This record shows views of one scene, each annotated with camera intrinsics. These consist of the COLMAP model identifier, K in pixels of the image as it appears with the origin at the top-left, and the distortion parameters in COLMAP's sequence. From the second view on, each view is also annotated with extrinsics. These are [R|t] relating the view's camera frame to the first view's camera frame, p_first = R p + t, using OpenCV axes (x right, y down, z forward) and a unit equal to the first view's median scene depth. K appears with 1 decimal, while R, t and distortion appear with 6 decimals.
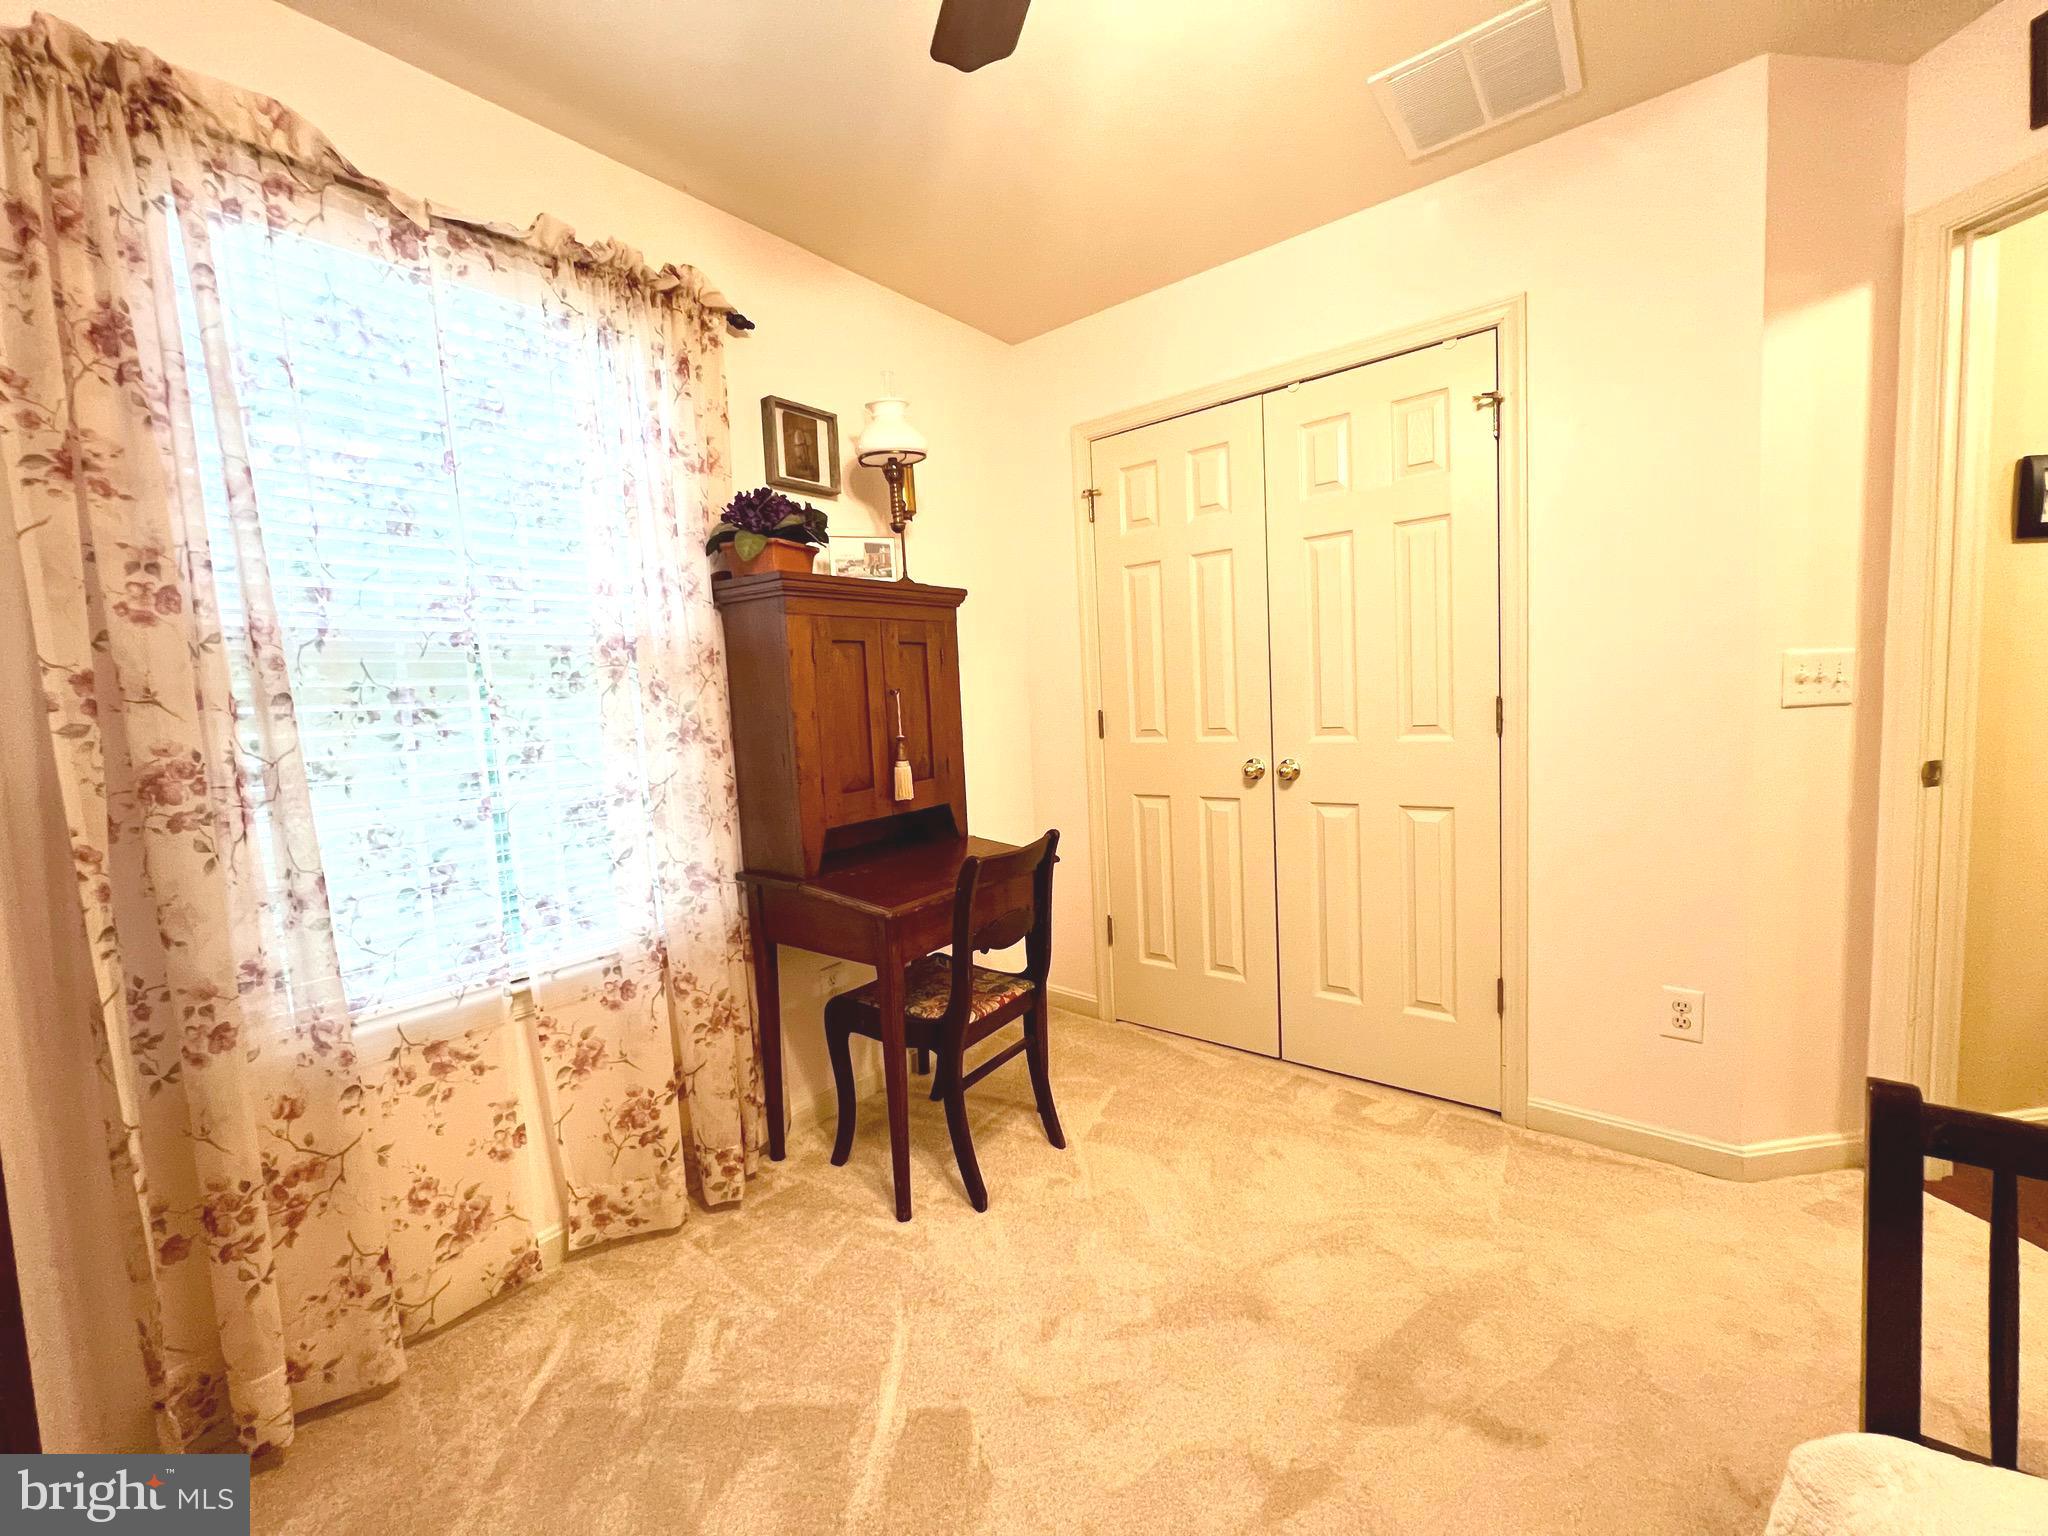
lens RADIAL K [[823.1, 0, 1023.1], [0, 823.1, 761.3], [0, 0, 1]] dist [0.000213, -0.000068]
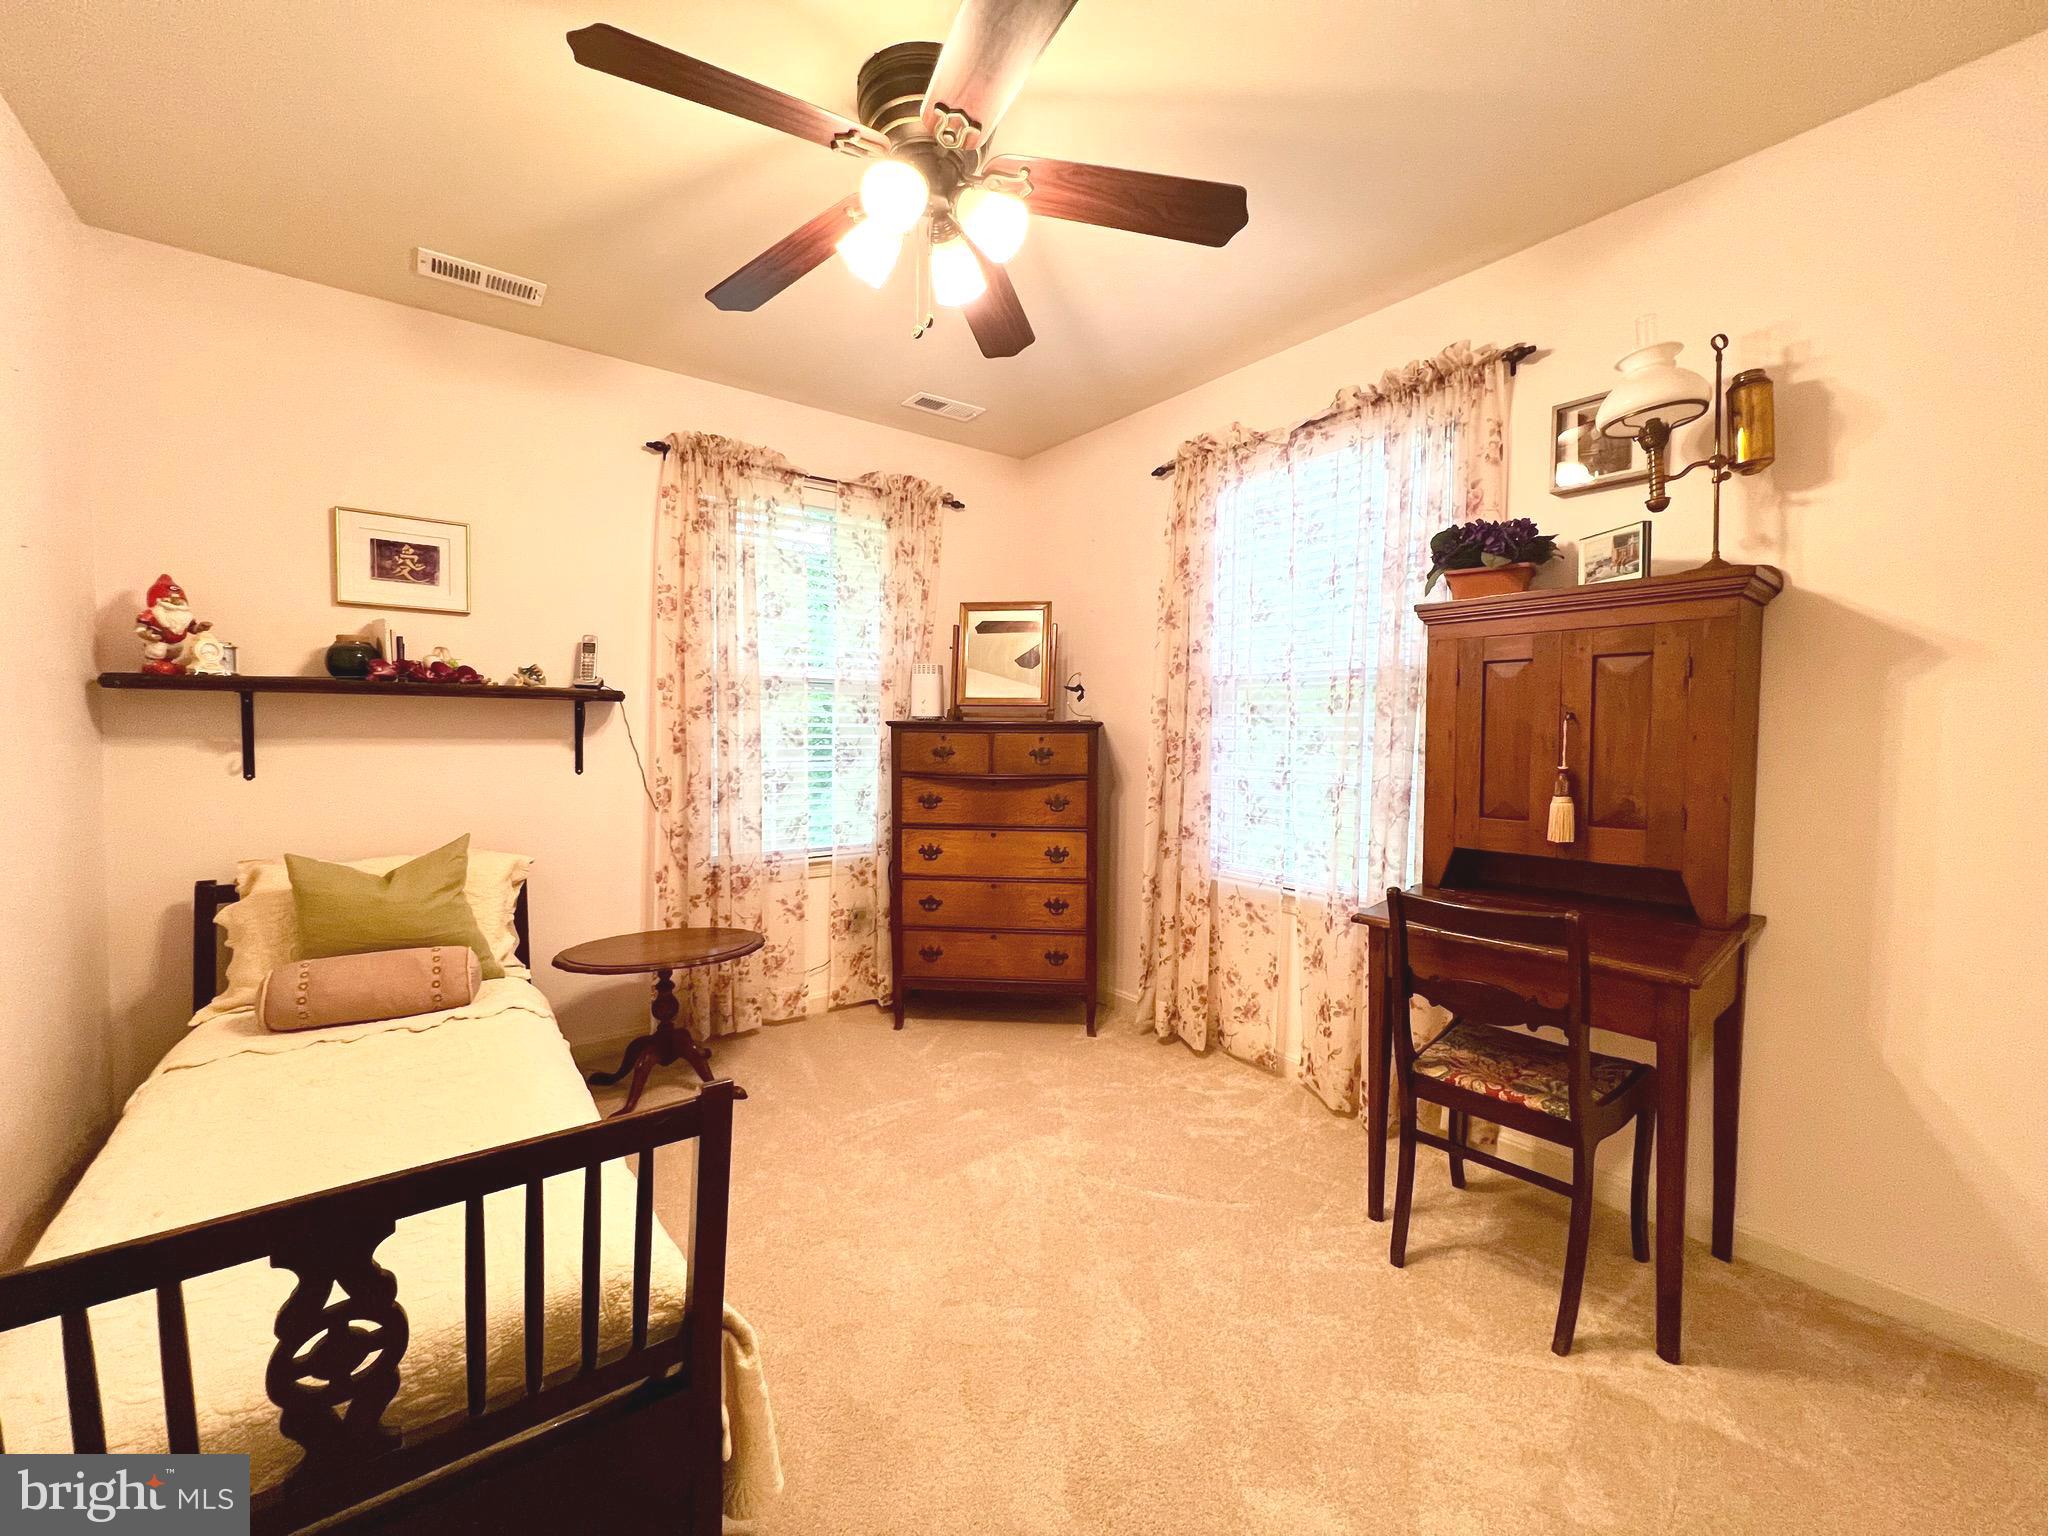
lens RADIAL K [[823.1, 0, 1022.3], [0, 823.1, 760.3], [0, 0, 1]] dist [0.000213, -0.000068]
pose [[-0.243131, 0.084263, -0.966327, 1.082542], [-0.073147, 0.991790, 0.104887, -0.115285], [0.967232, 0.096185, -0.234971, 0.880931]]
